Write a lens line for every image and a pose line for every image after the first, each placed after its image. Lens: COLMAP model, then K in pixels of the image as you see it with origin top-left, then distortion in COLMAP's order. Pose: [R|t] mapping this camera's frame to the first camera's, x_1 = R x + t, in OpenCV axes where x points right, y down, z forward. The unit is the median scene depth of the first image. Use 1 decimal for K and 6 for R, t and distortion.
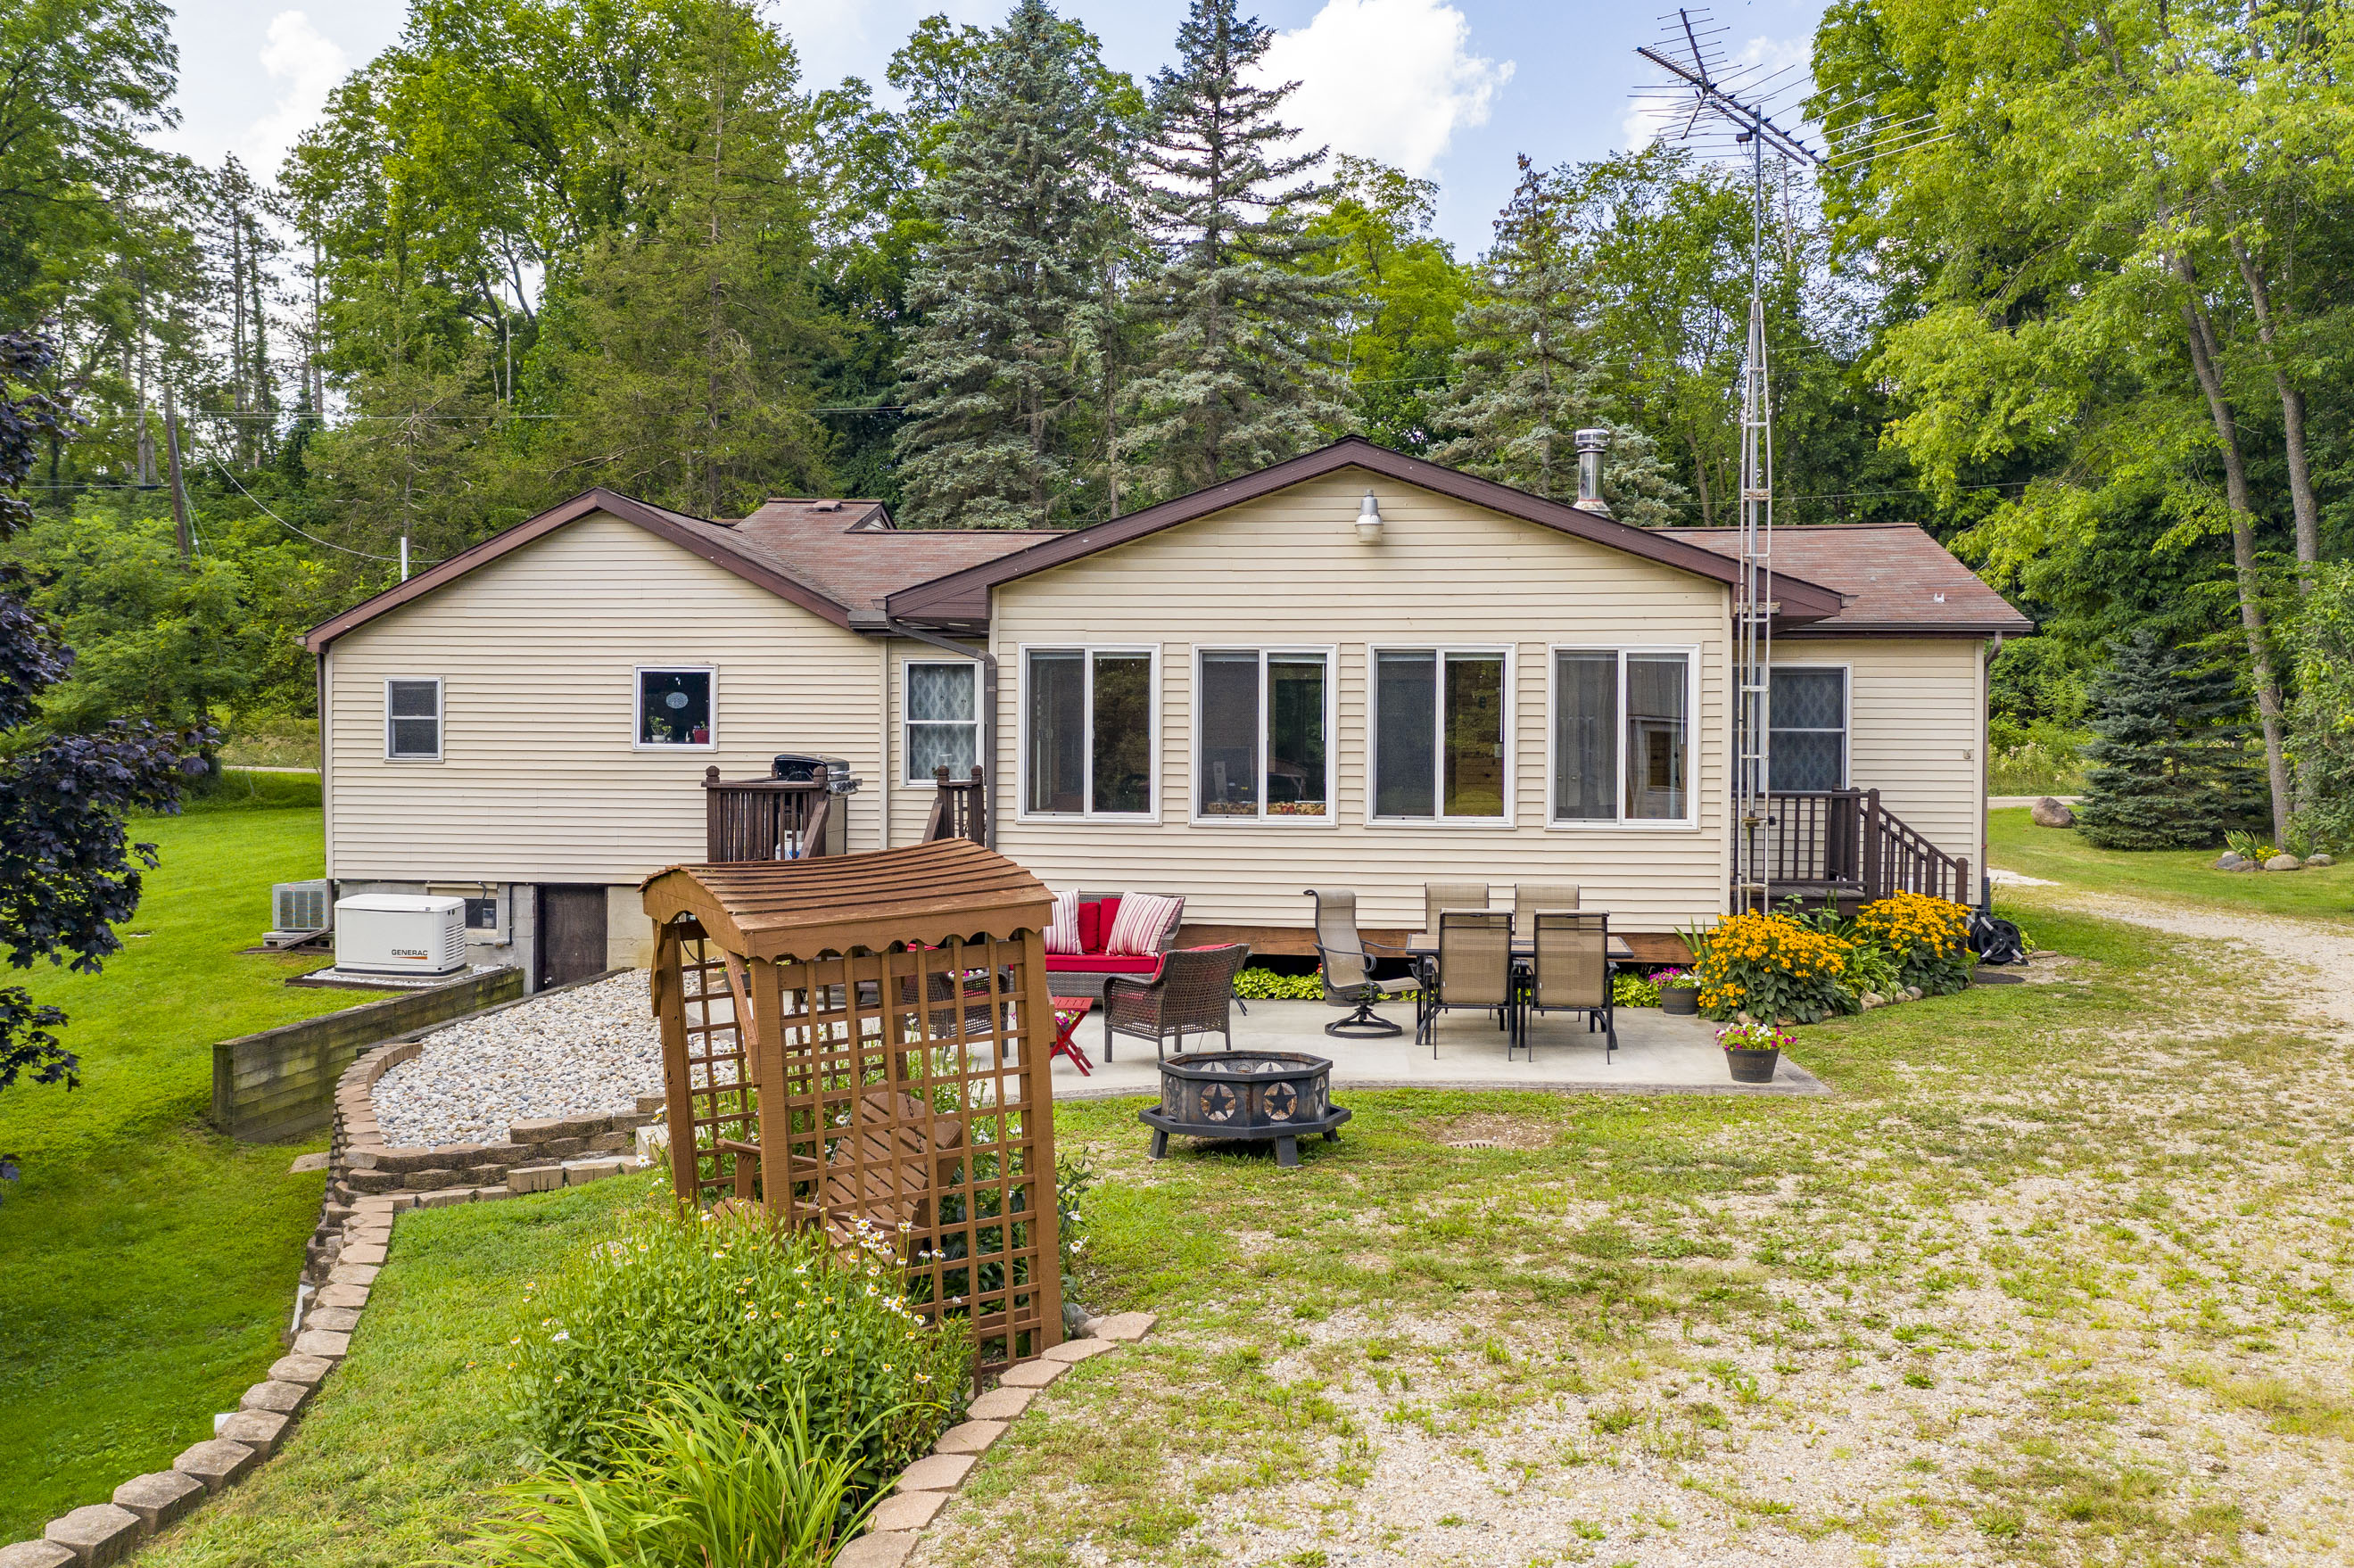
lens RADIAL K [[1851.3, 0, 1168.7], [0, 1851.3, 750.0], [0, 0, 1]] dist [-0.001226, -0.007288]
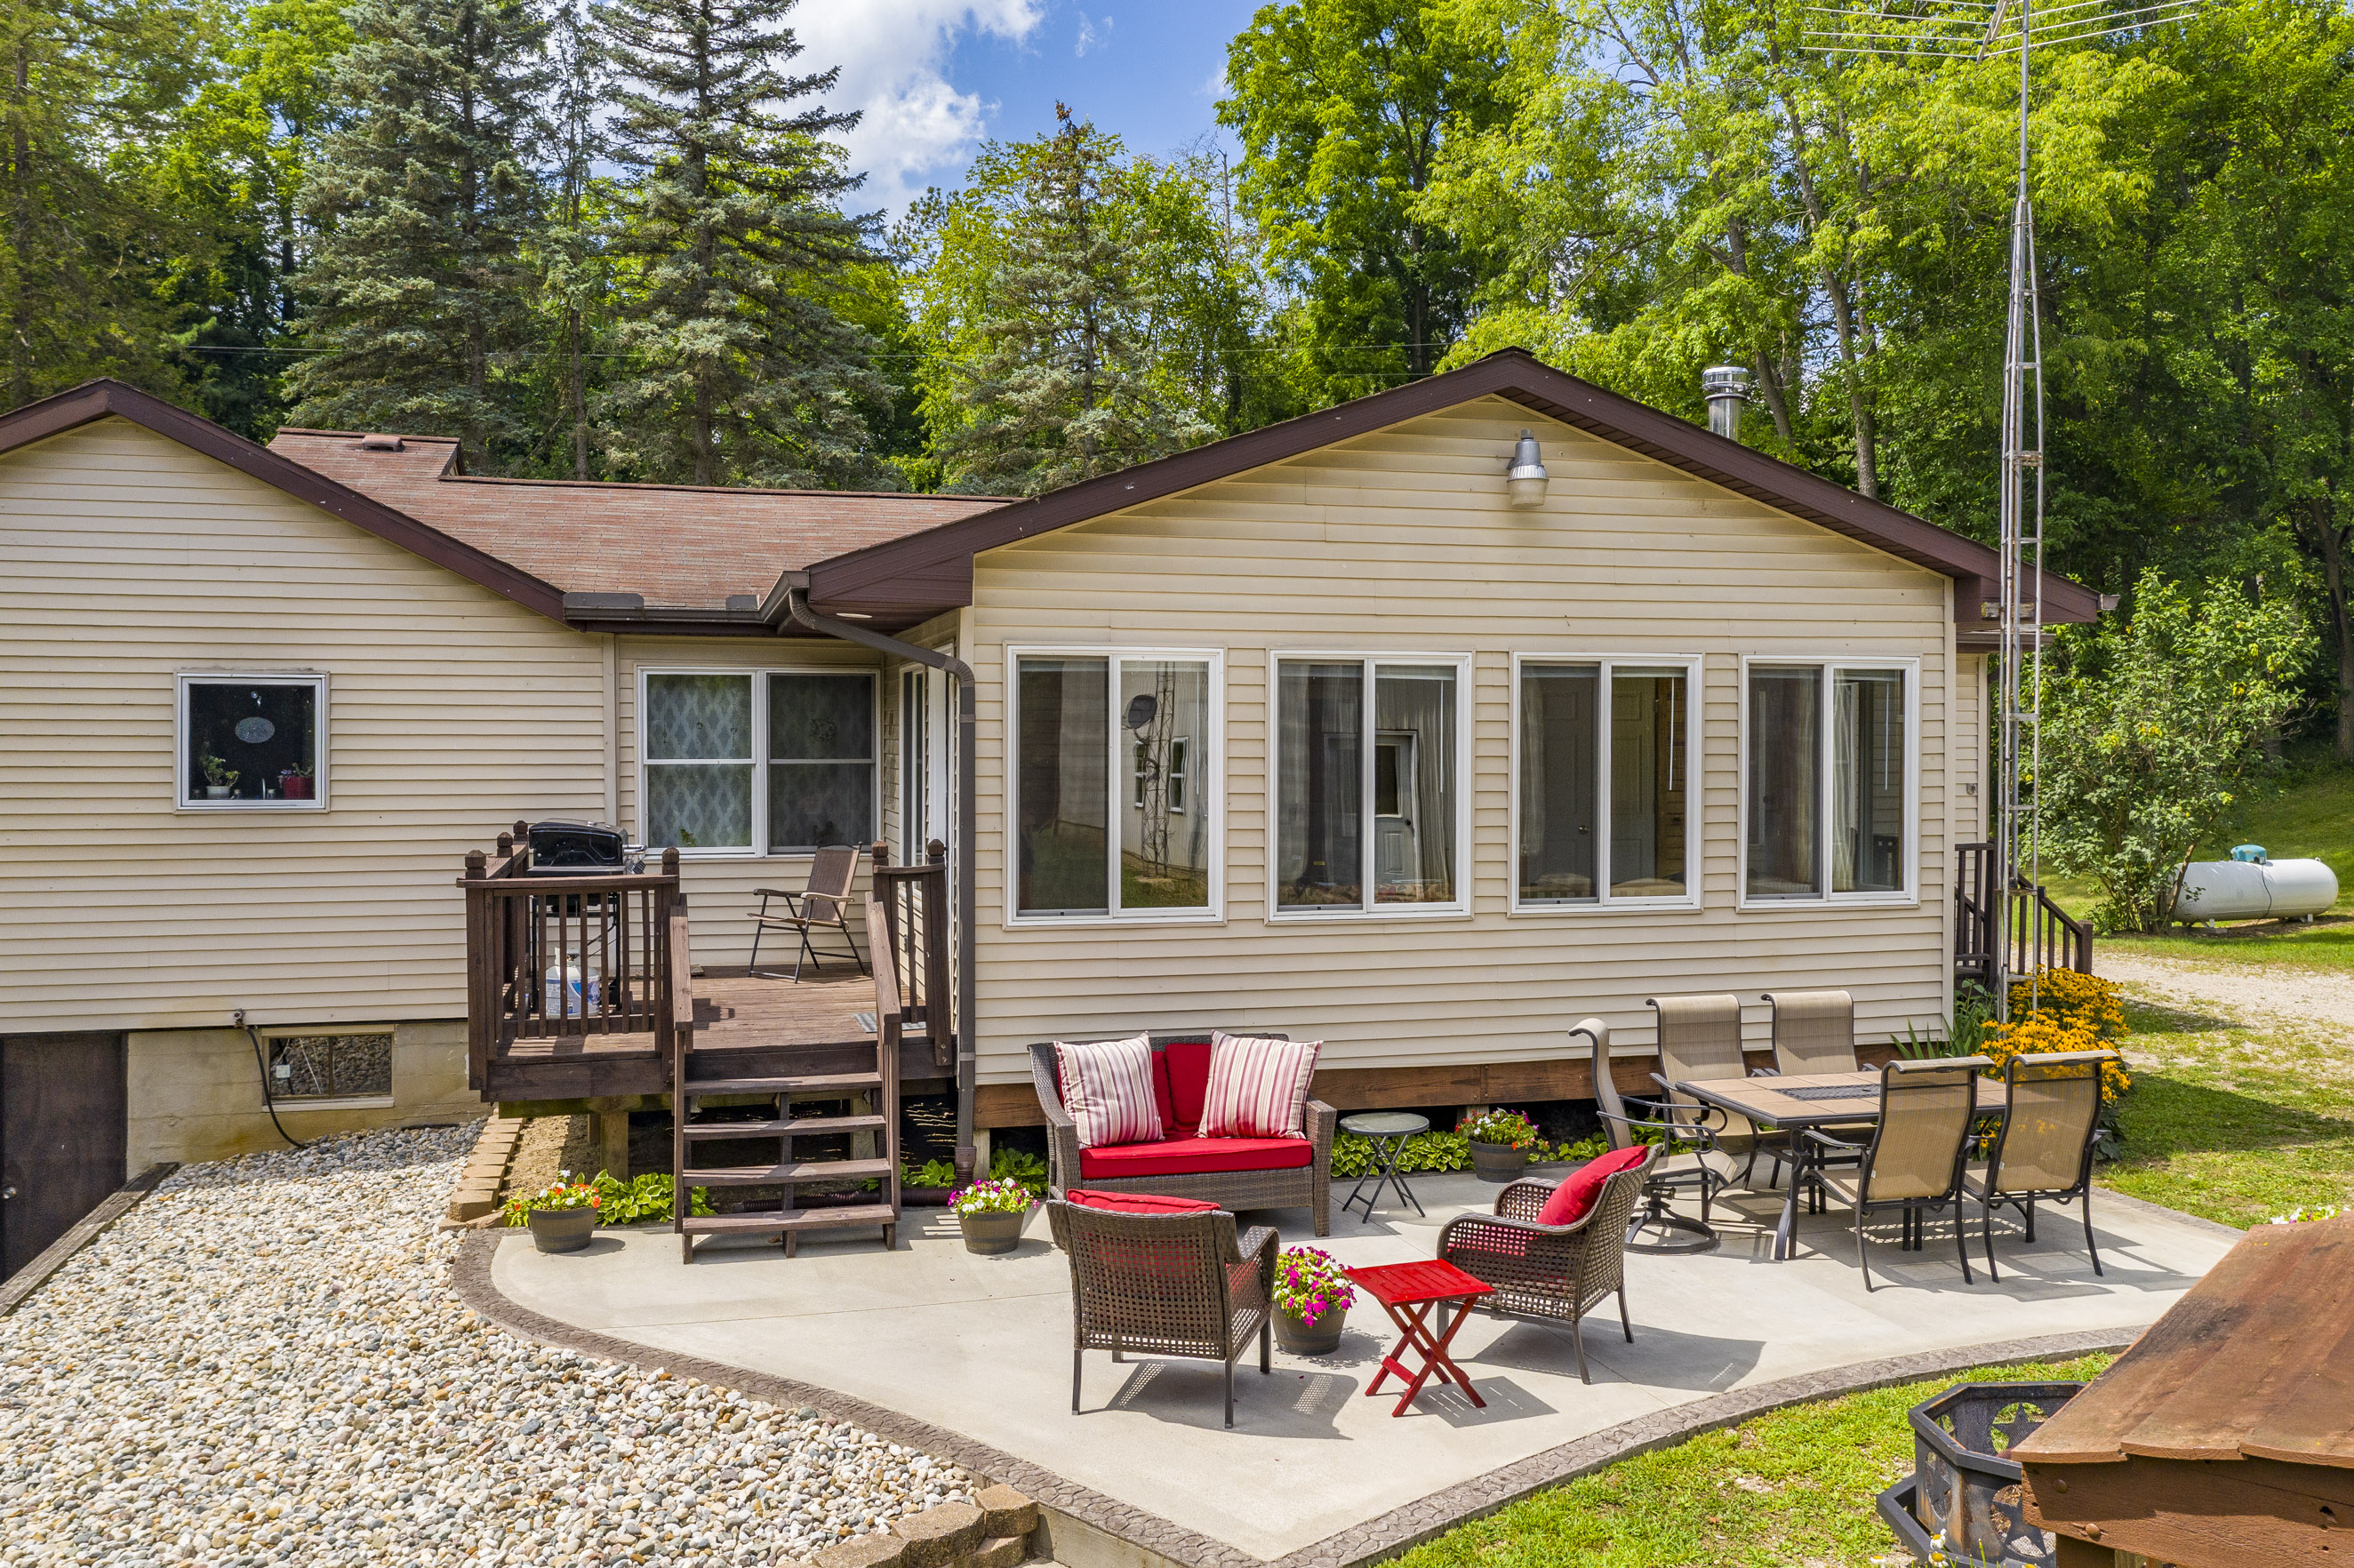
lens RADIAL K [[1885.2, 0, 1177.0], [0, 1885.2, 784.0], [0, 0, 1]] dist [-0.002632, -0.007677]
pose [[0.932699, -0.013678, 0.360397, -0.206000], [0.008972, 0.999851, 0.014727, -0.015285], [-0.360545, -0.010503, 0.932683, 0.299349]]
